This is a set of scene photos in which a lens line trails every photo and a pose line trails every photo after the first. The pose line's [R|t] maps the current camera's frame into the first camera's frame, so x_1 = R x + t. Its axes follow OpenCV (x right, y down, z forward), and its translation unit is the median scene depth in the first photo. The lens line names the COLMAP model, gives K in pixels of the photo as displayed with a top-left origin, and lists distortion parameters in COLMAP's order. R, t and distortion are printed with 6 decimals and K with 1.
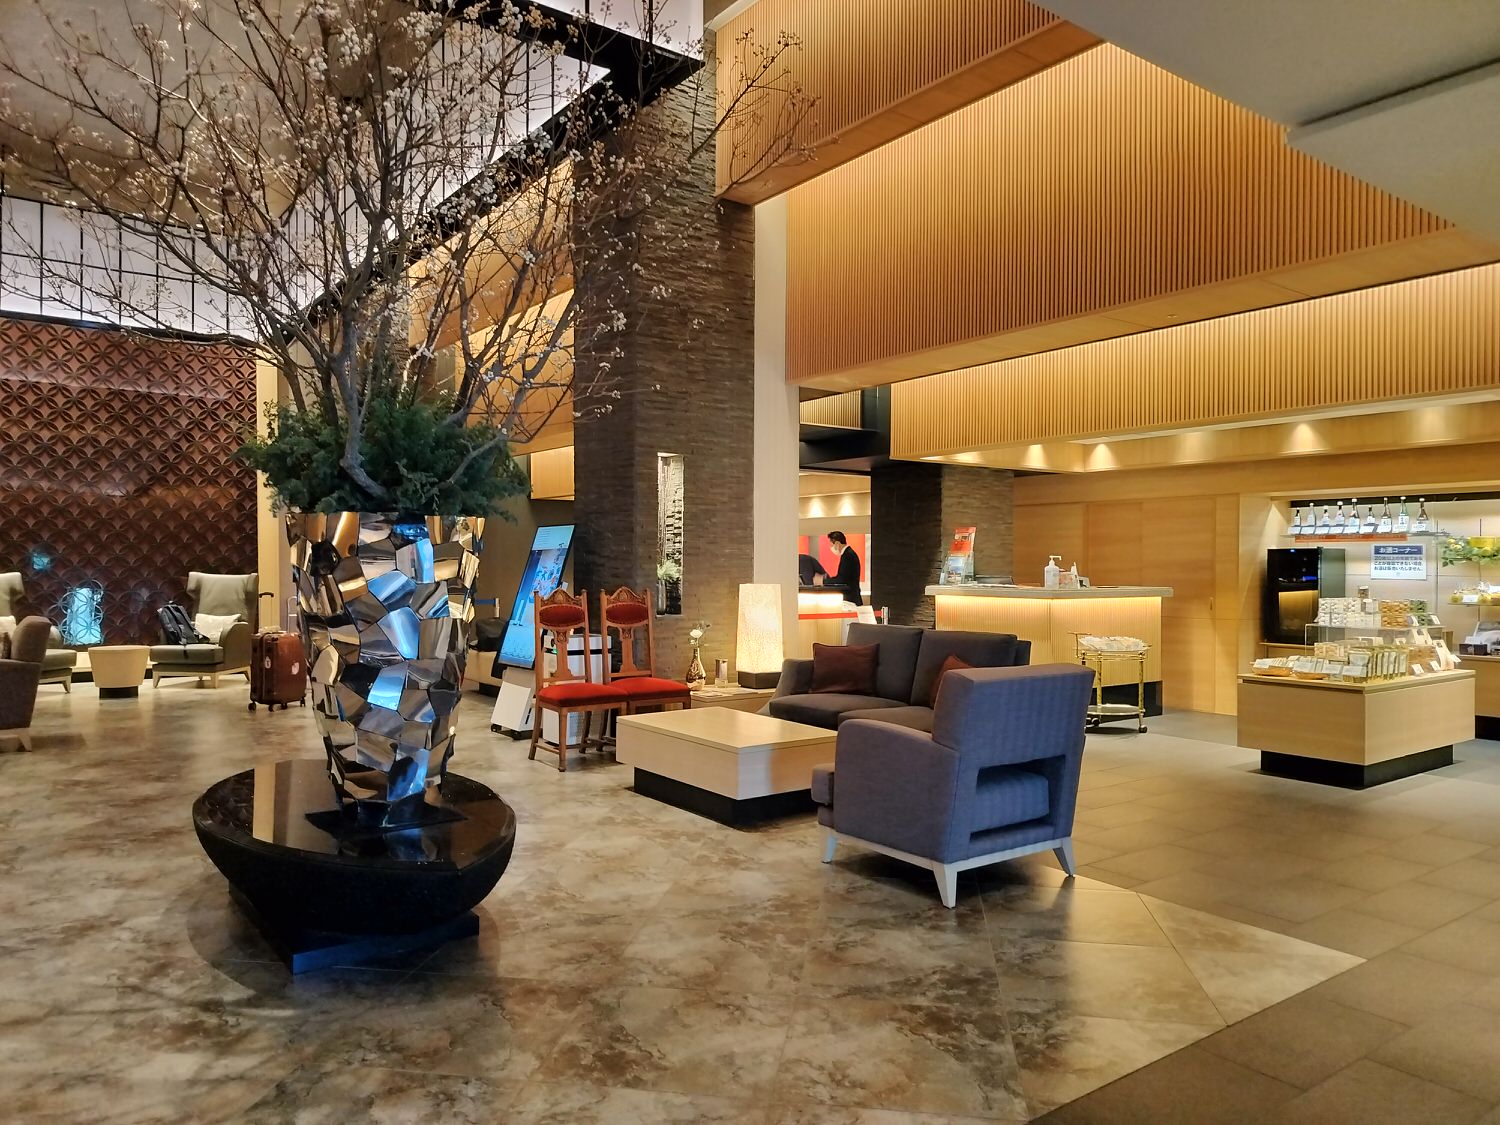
lens RADIAL K [[1038.9, 0, 750.0], [0, 1038.9, 562.5], [0, 0, 1]] dist [0.111419, -0.136543]
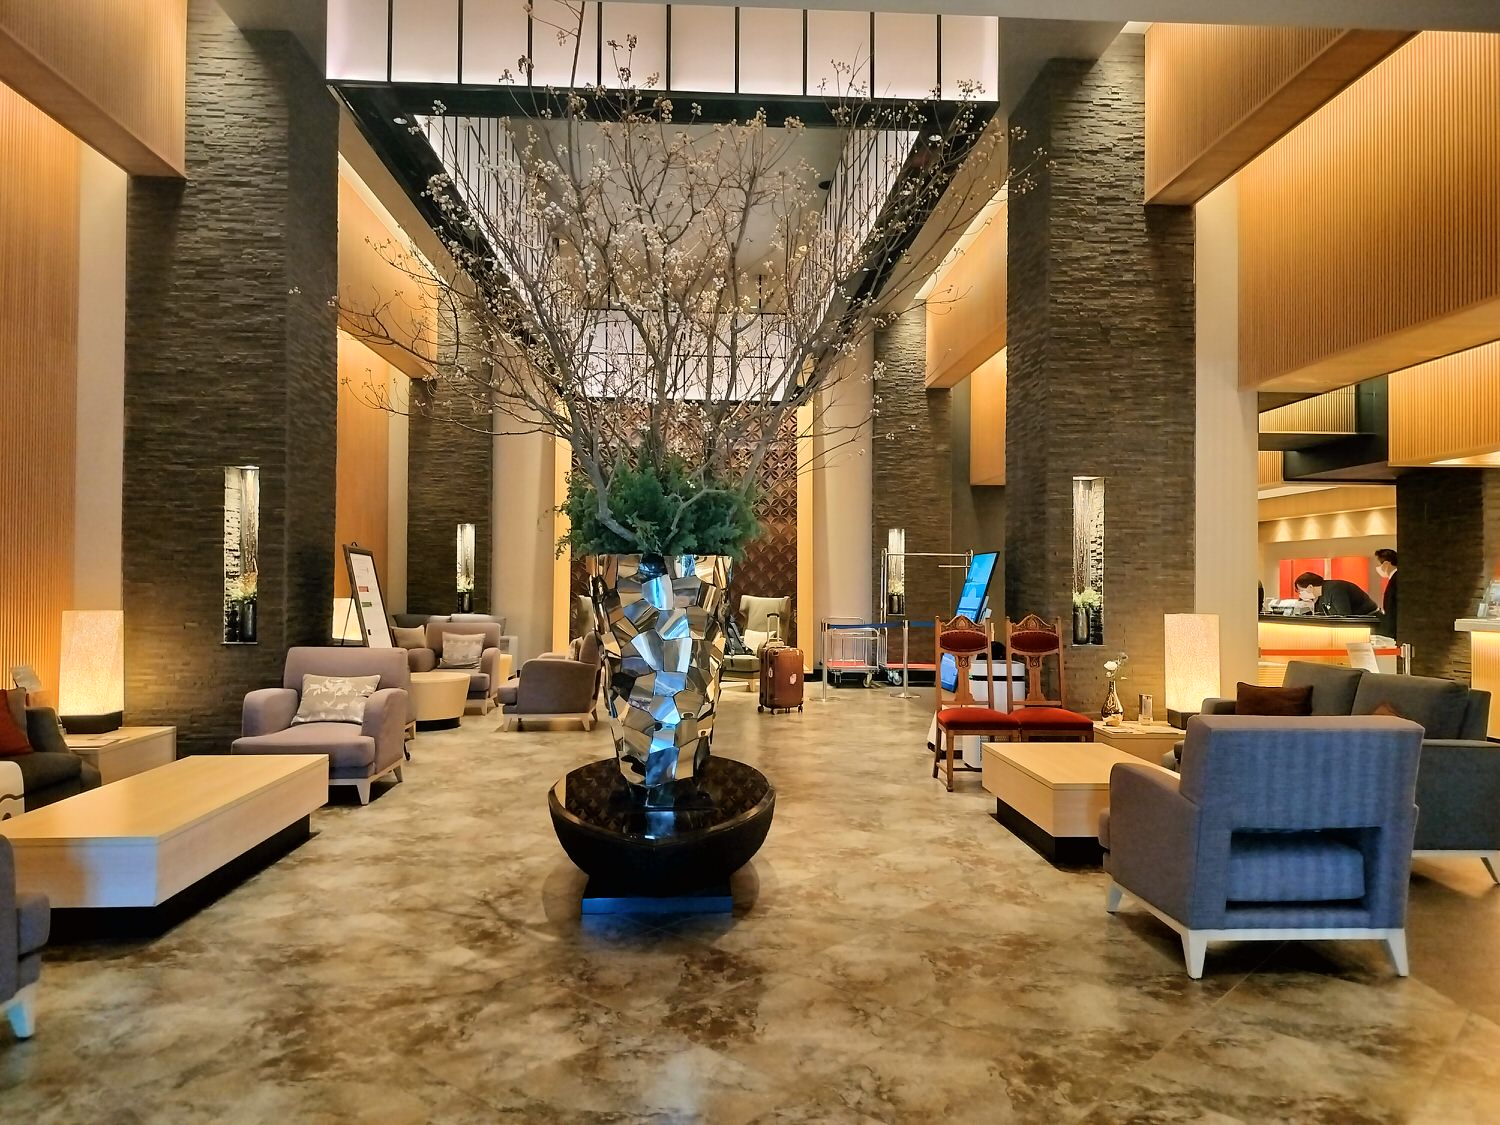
lens RADIAL K [[1039.5, 0, 750.0], [0, 1039.5, 562.5], [0, 0, 1]] dist [0.054535, -0.046342]
pose [[0.840182, -0.011153, -0.542190, 0.197658], [-0.000862, 0.999760, -0.021903, -0.004185], [0.542304, 0.018870, 0.839971, 0.016885]]
